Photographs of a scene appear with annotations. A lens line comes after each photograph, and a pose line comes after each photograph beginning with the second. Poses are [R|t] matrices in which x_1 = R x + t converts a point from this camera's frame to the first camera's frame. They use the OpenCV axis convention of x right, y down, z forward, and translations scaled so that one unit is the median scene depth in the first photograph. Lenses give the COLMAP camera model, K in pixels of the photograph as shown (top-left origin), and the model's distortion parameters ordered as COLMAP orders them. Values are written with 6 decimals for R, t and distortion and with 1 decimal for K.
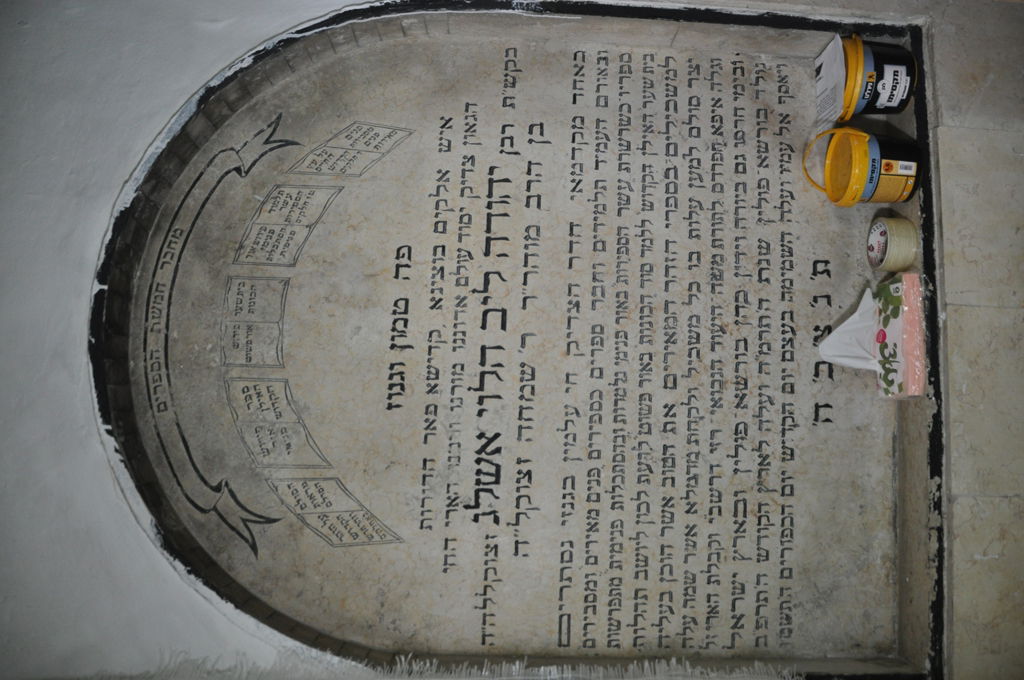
lens RADIAL K [[801.7, 0, 539.3], [0, 801.7, 304.5], [0, 0, 1]] dist [-0.116346, 0.002618]
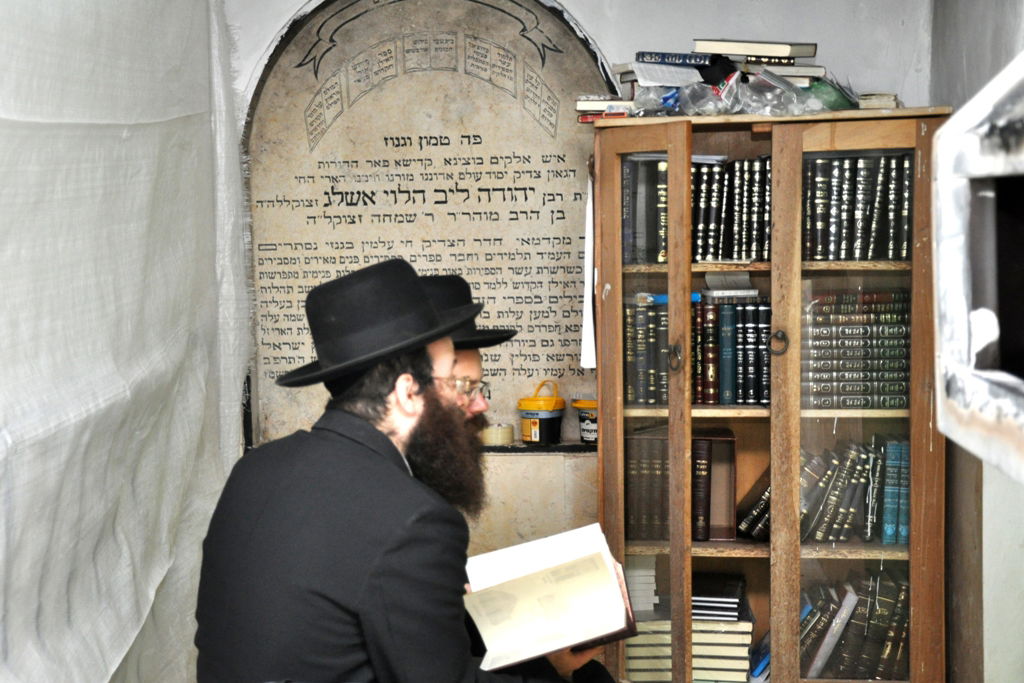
lens RADIAL K [[1454.6, 0, 511.5], [0, 1454.6, 340.2], [0, 0, 1]] dist [0.099826, 0.000000]
pose [[0.052785, 0.997778, 0.040667, 0.130421], [-0.975029, 0.042699, 0.217933, -0.792374], [0.215712, -0.051155, 0.975116, -2.005935]]
